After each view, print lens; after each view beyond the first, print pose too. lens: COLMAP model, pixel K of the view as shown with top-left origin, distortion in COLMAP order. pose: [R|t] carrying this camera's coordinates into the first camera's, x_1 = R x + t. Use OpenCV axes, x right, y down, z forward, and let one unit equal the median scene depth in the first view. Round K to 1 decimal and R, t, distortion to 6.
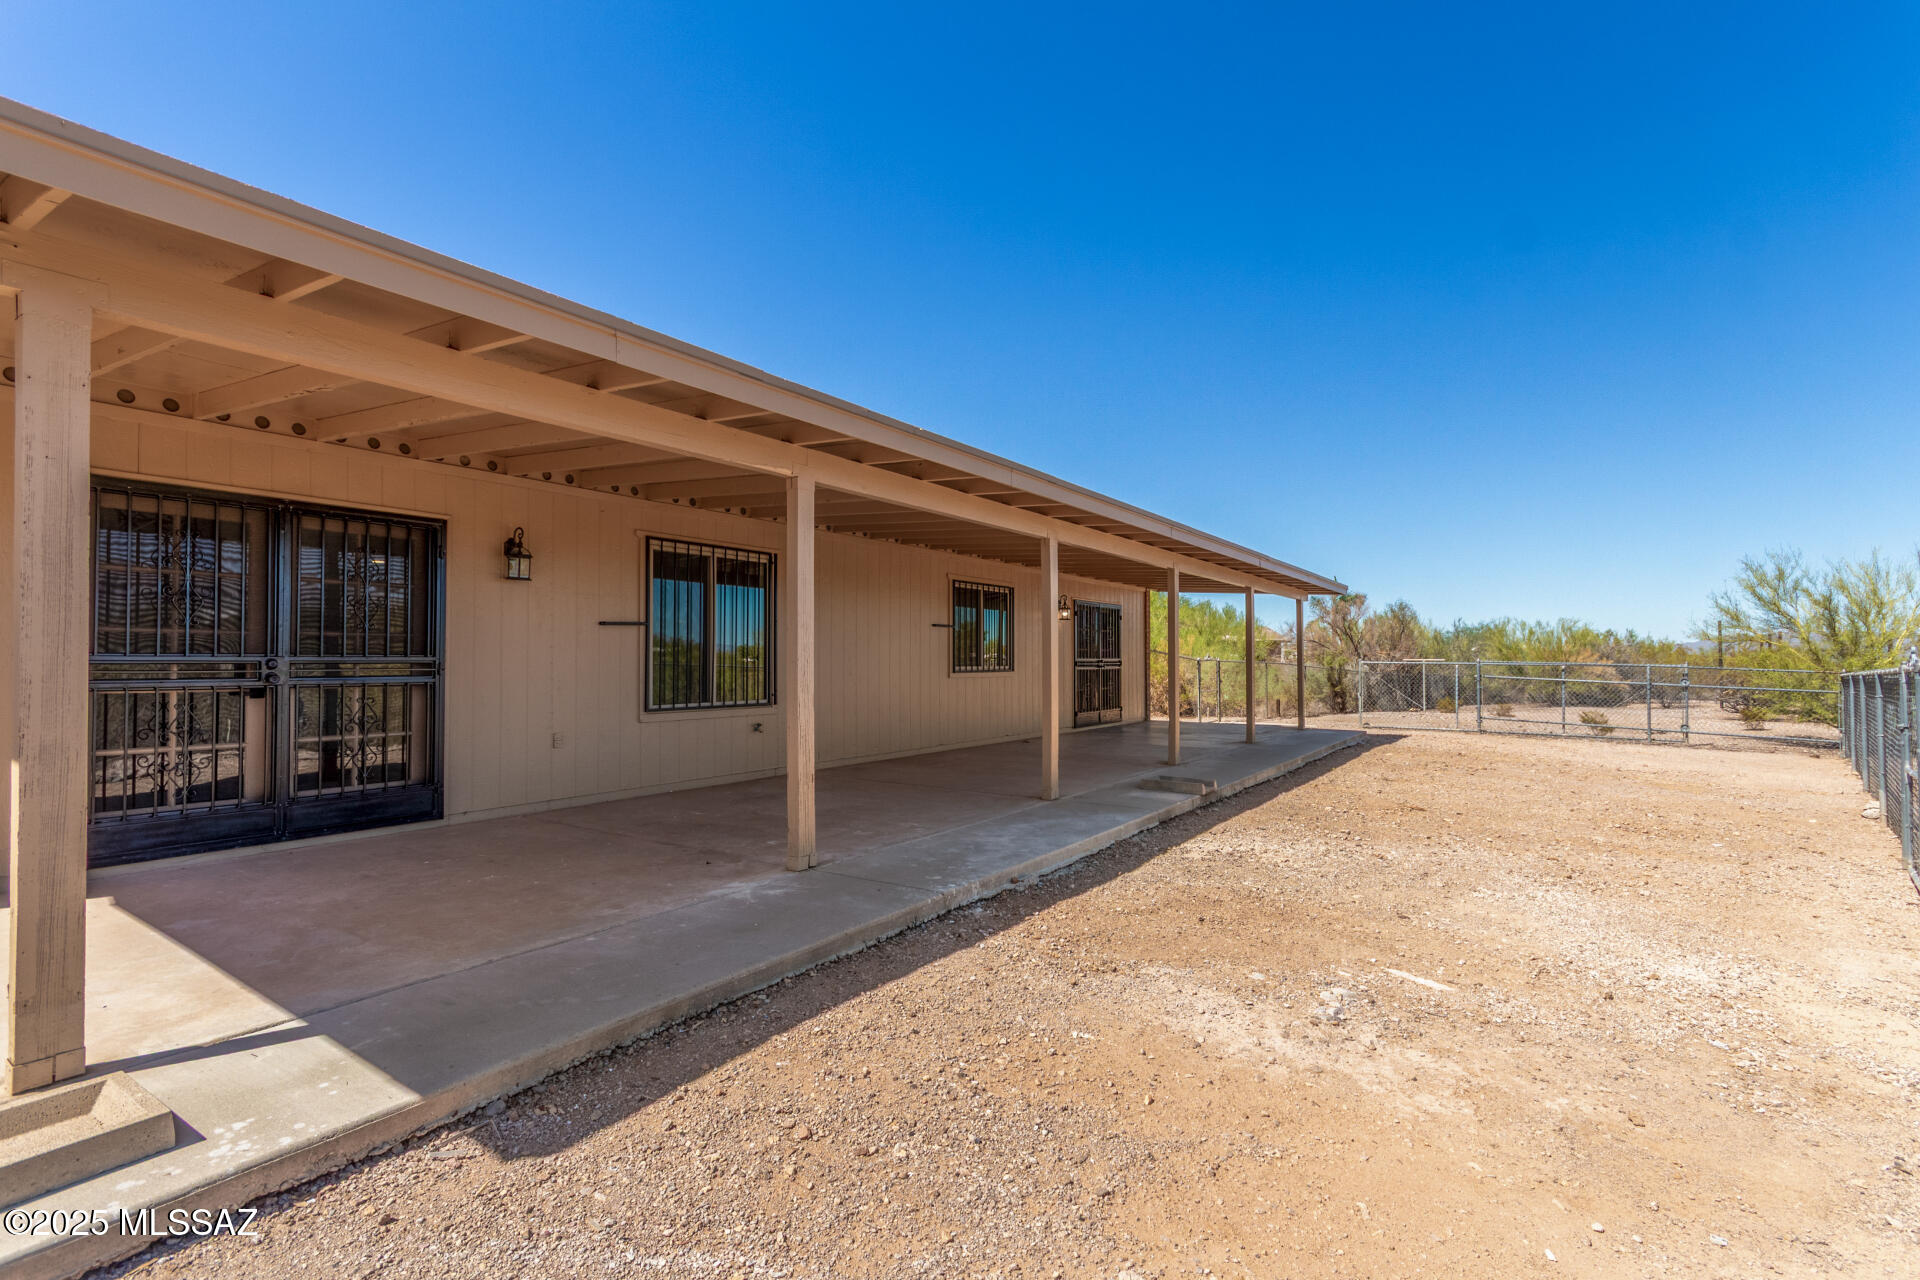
lens RADIAL K [[905.1, 0, 970.3], [0, 905.1, 644.4], [0, 0, 1]] dist [0.003023, 0.000484]
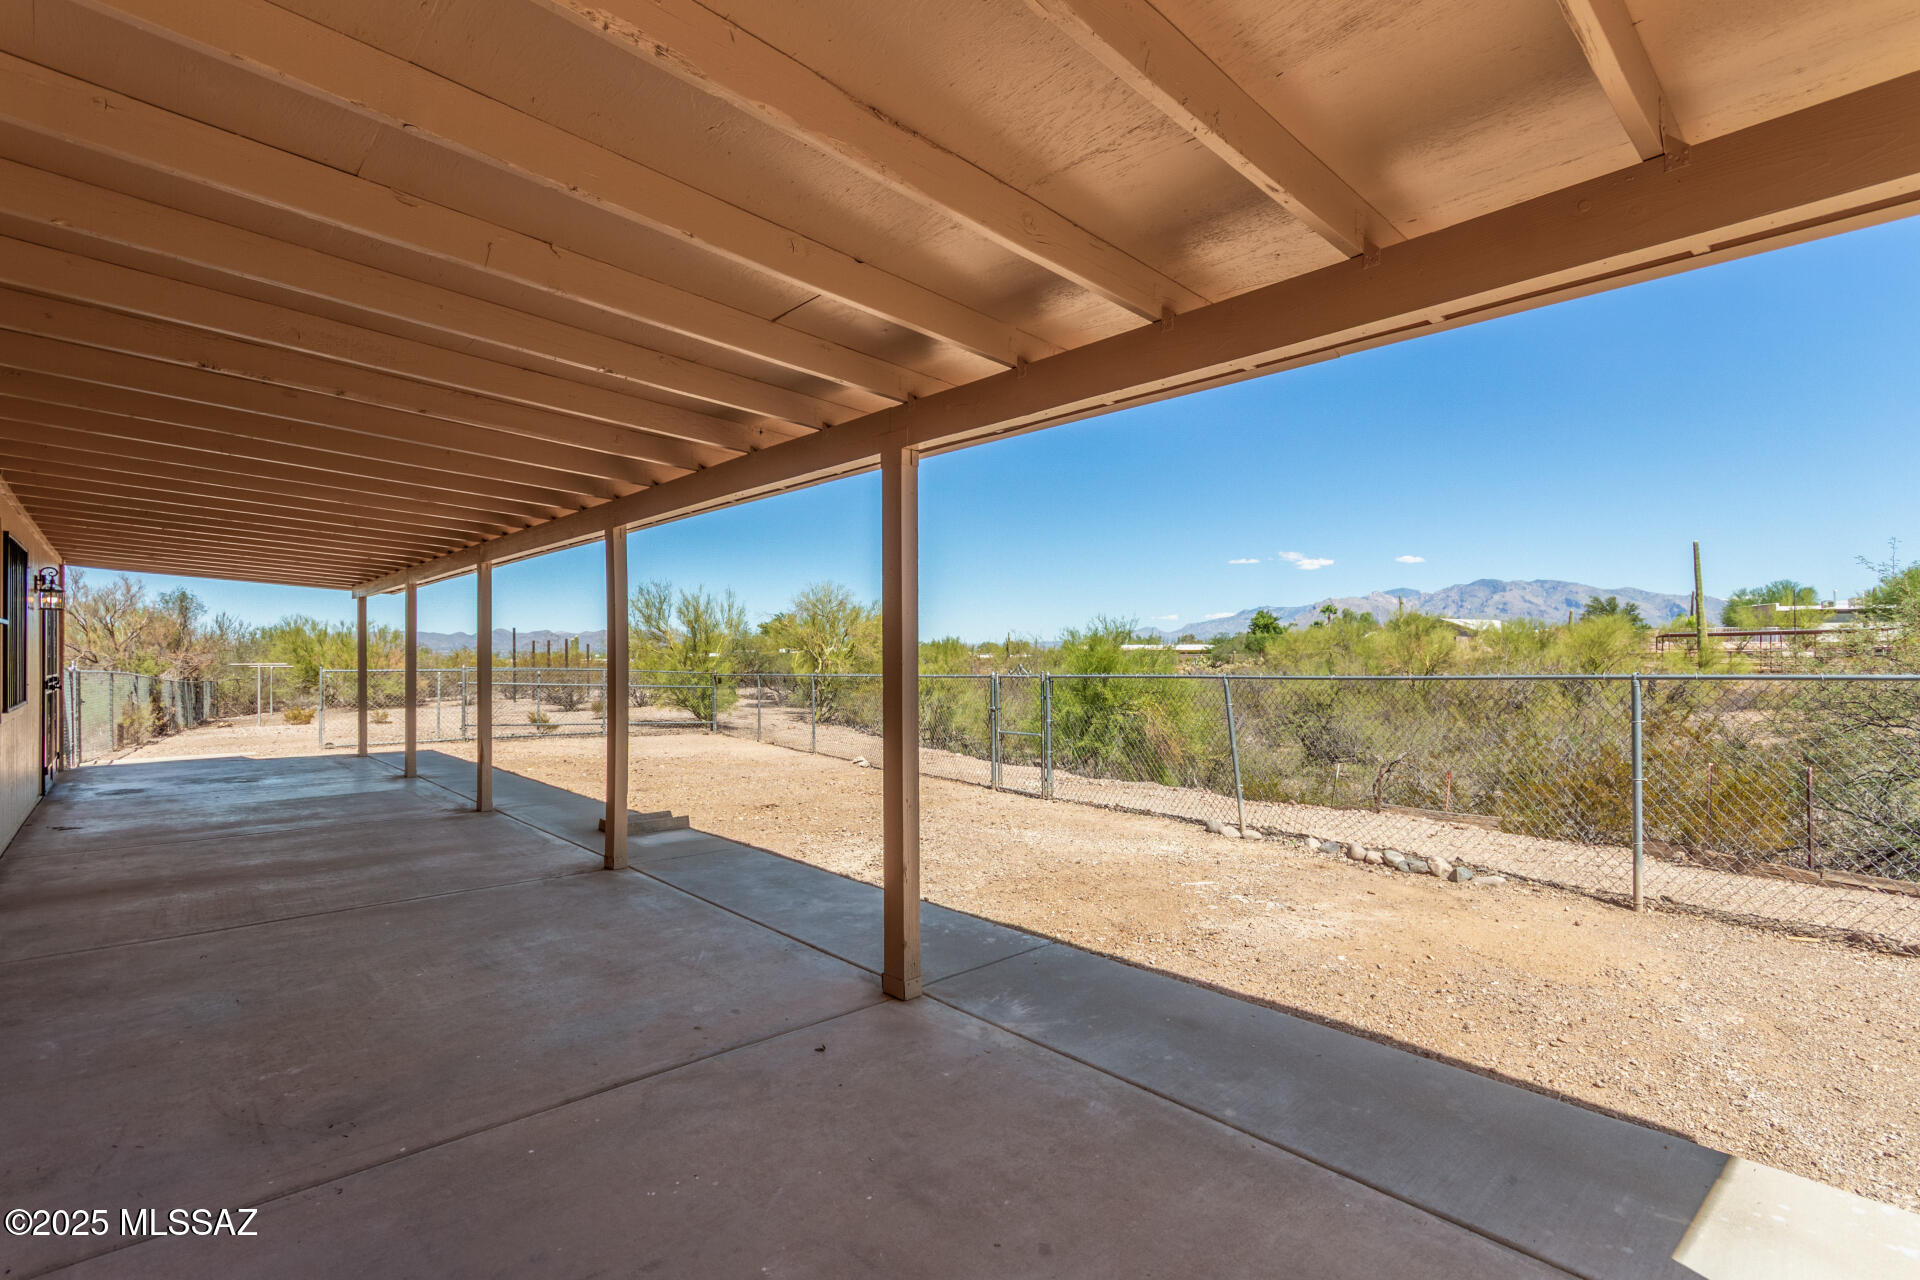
lens RADIAL K [[905.1, 0, 968.9], [0, 905.1, 647.5], [0, 0, 1]] dist [0.003023, 0.000484]
pose [[0.227108, 0.006952, 0.973845, -1.026331], [-0.014485, 0.999888, -0.003760, -0.030906], [-0.973762, -0.013252, 0.227183, 0.920247]]
